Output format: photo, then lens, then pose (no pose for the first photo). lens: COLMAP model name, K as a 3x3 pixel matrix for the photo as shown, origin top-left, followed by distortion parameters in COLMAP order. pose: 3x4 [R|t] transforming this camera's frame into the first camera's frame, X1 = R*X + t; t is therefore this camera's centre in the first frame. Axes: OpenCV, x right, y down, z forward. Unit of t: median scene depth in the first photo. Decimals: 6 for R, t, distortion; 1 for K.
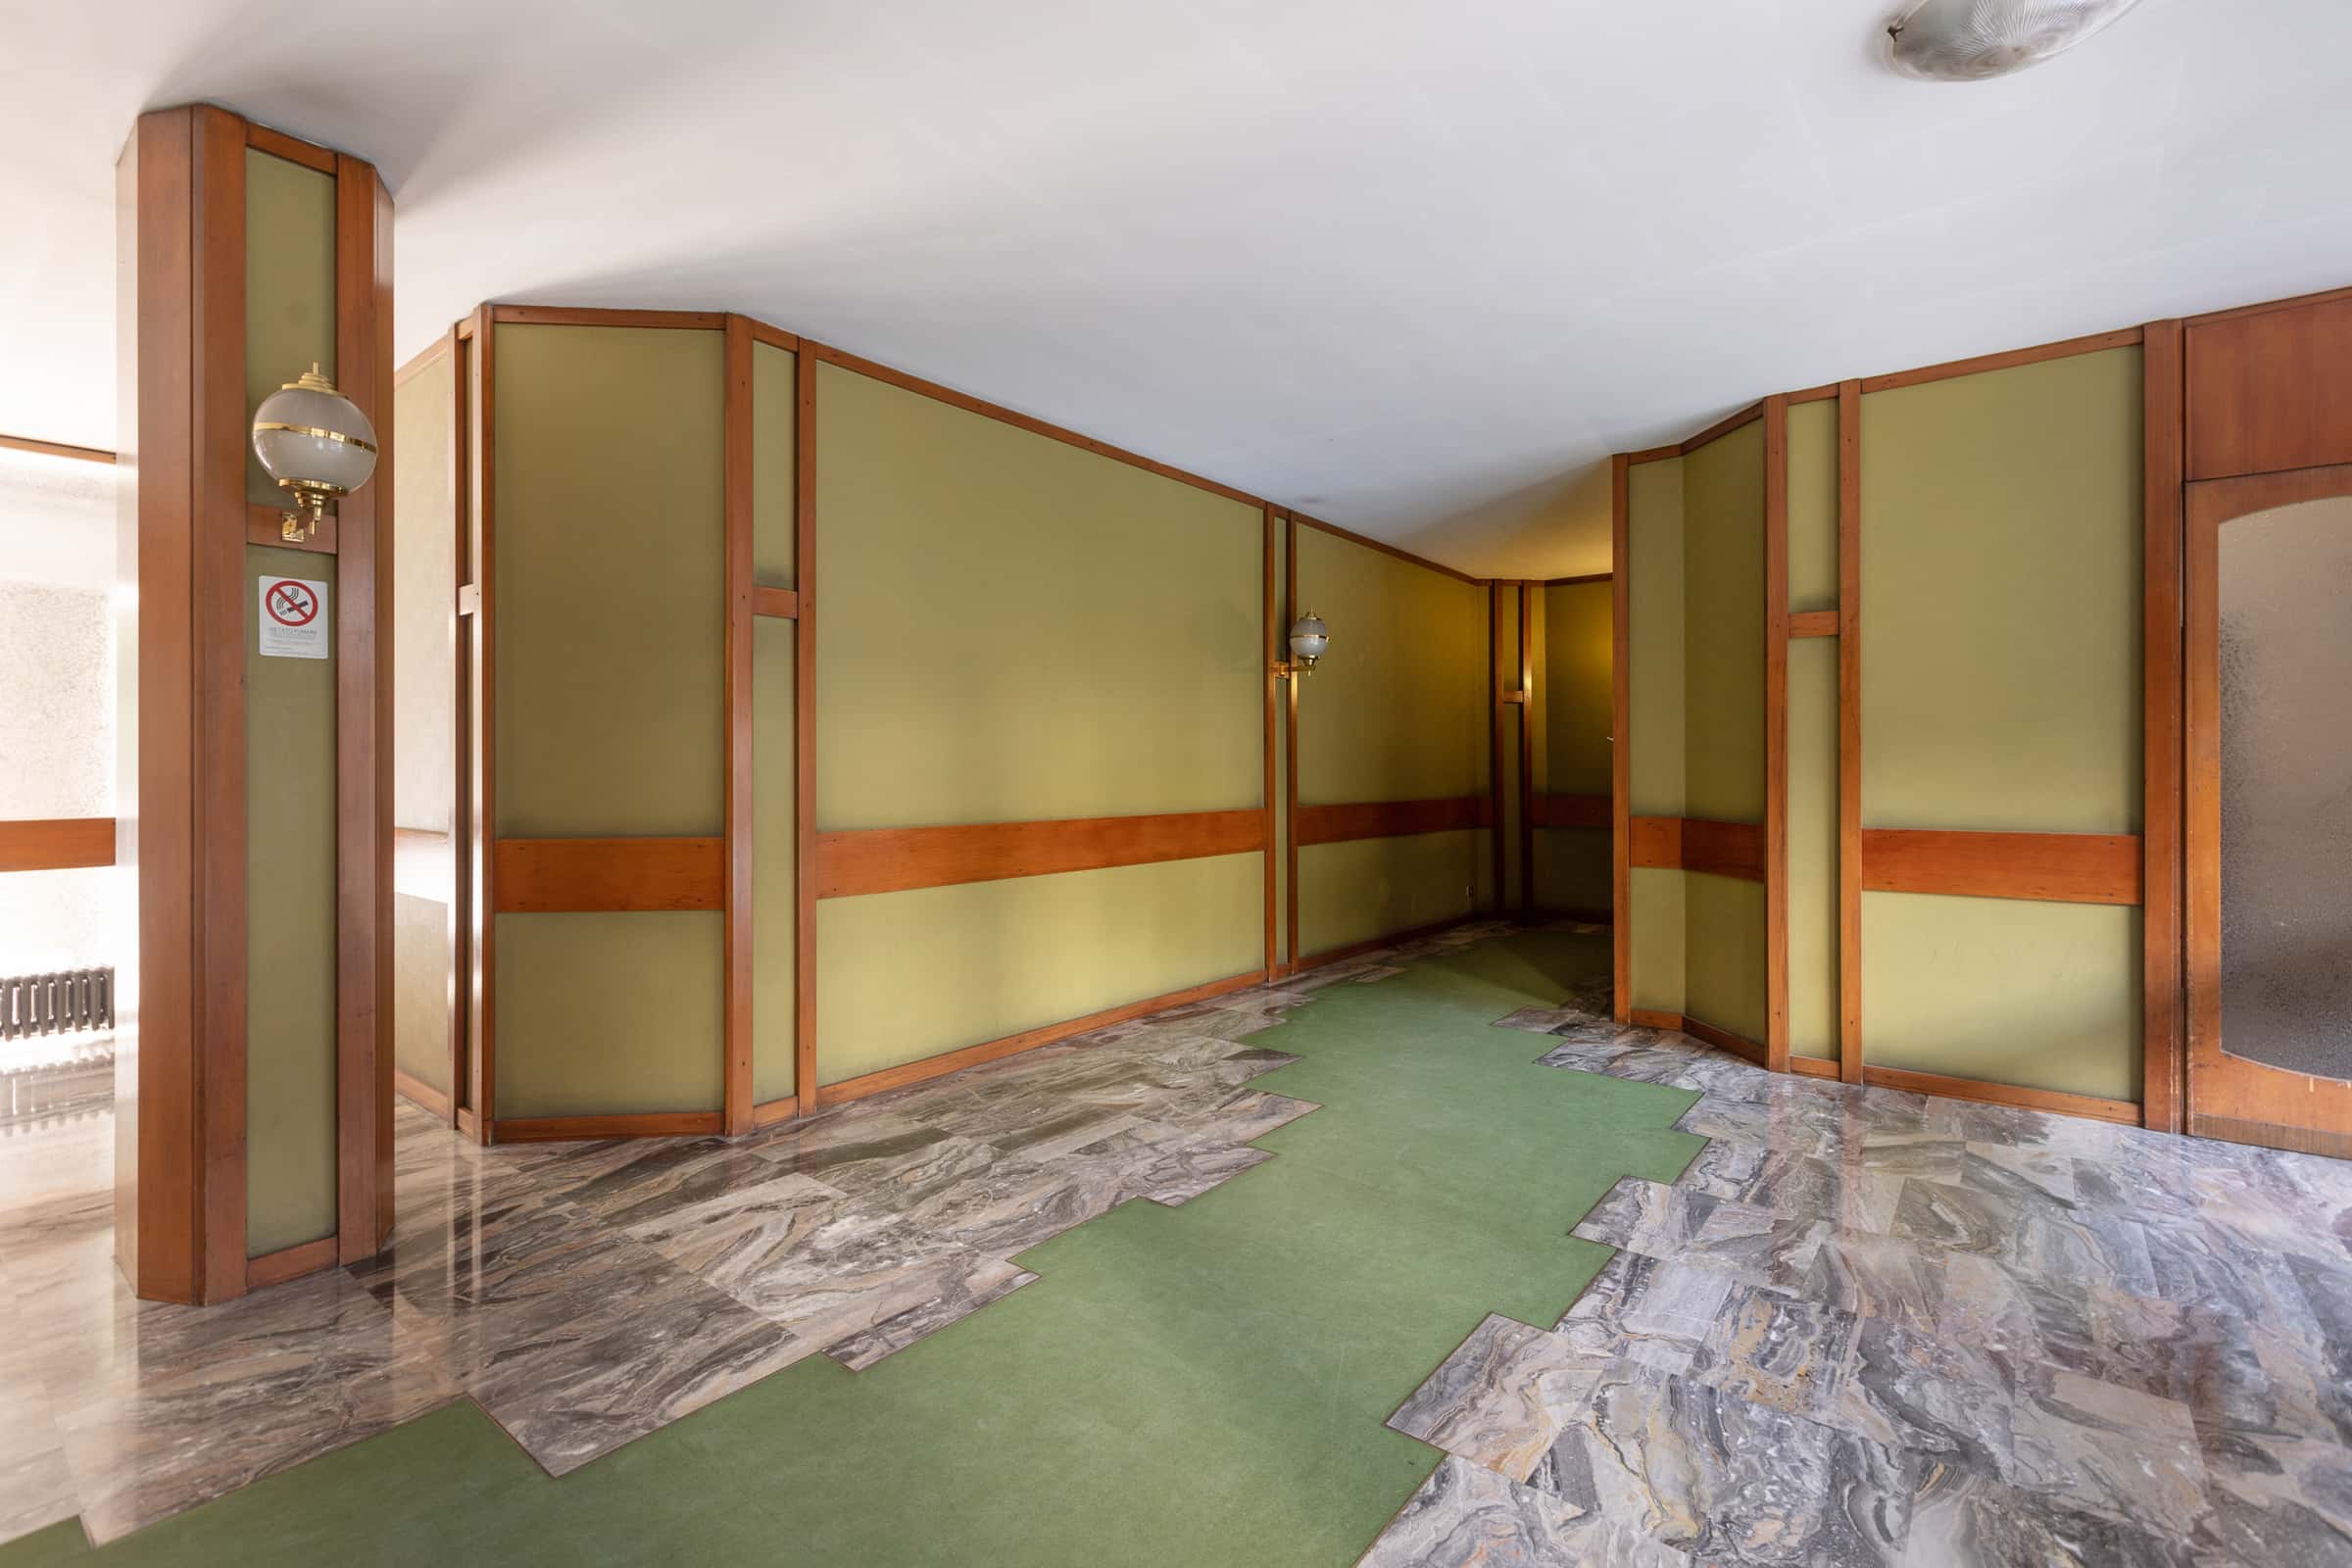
lens RADIAL K [[1115.7, 0, 1089.5], [0, 1115.7, 771.7], [0, 0, 1]] dist [0.002064, 0.000130]
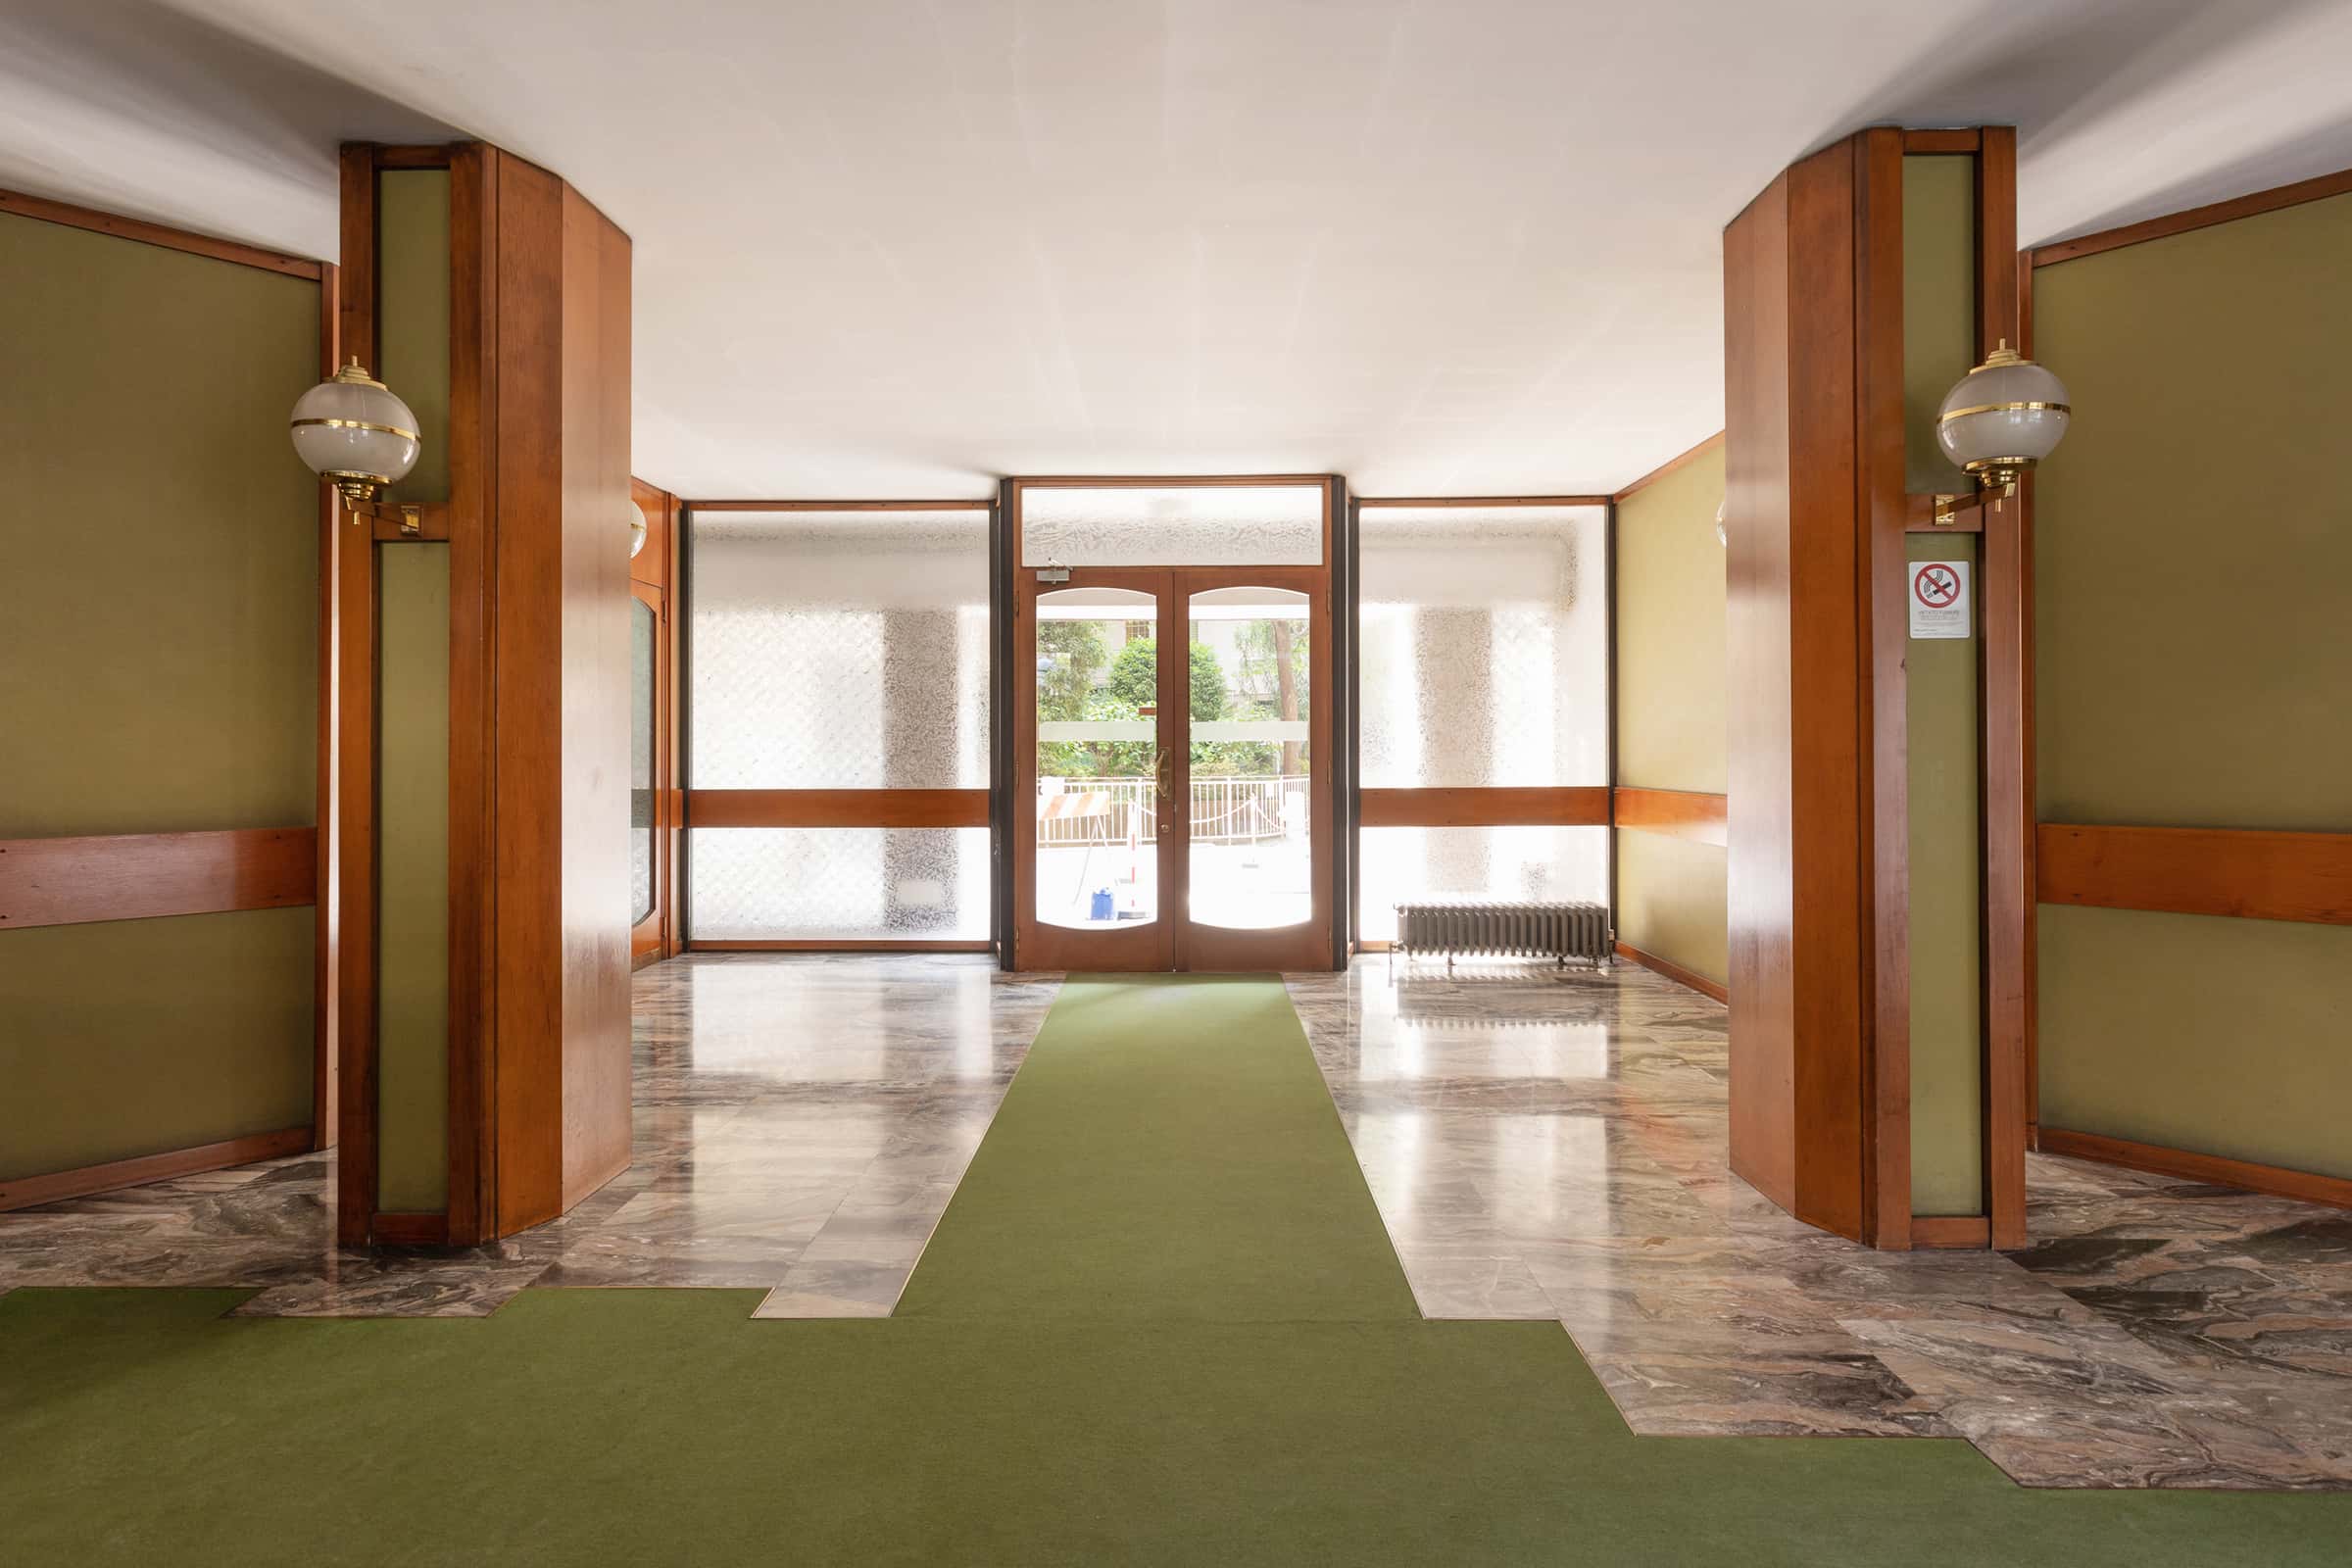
lens RADIAL K [[1072.5, 0, 1174.1], [0, 1072.5, 750.8], [0, 0, 1]] dist [-0.000936, -0.000240]
pose [[0.634972, -0.004581, -0.772522, -0.397571], [0.002447, 0.999989, -0.003918, 0.002768], [0.772531, 0.000597, 0.634976, -0.163575]]
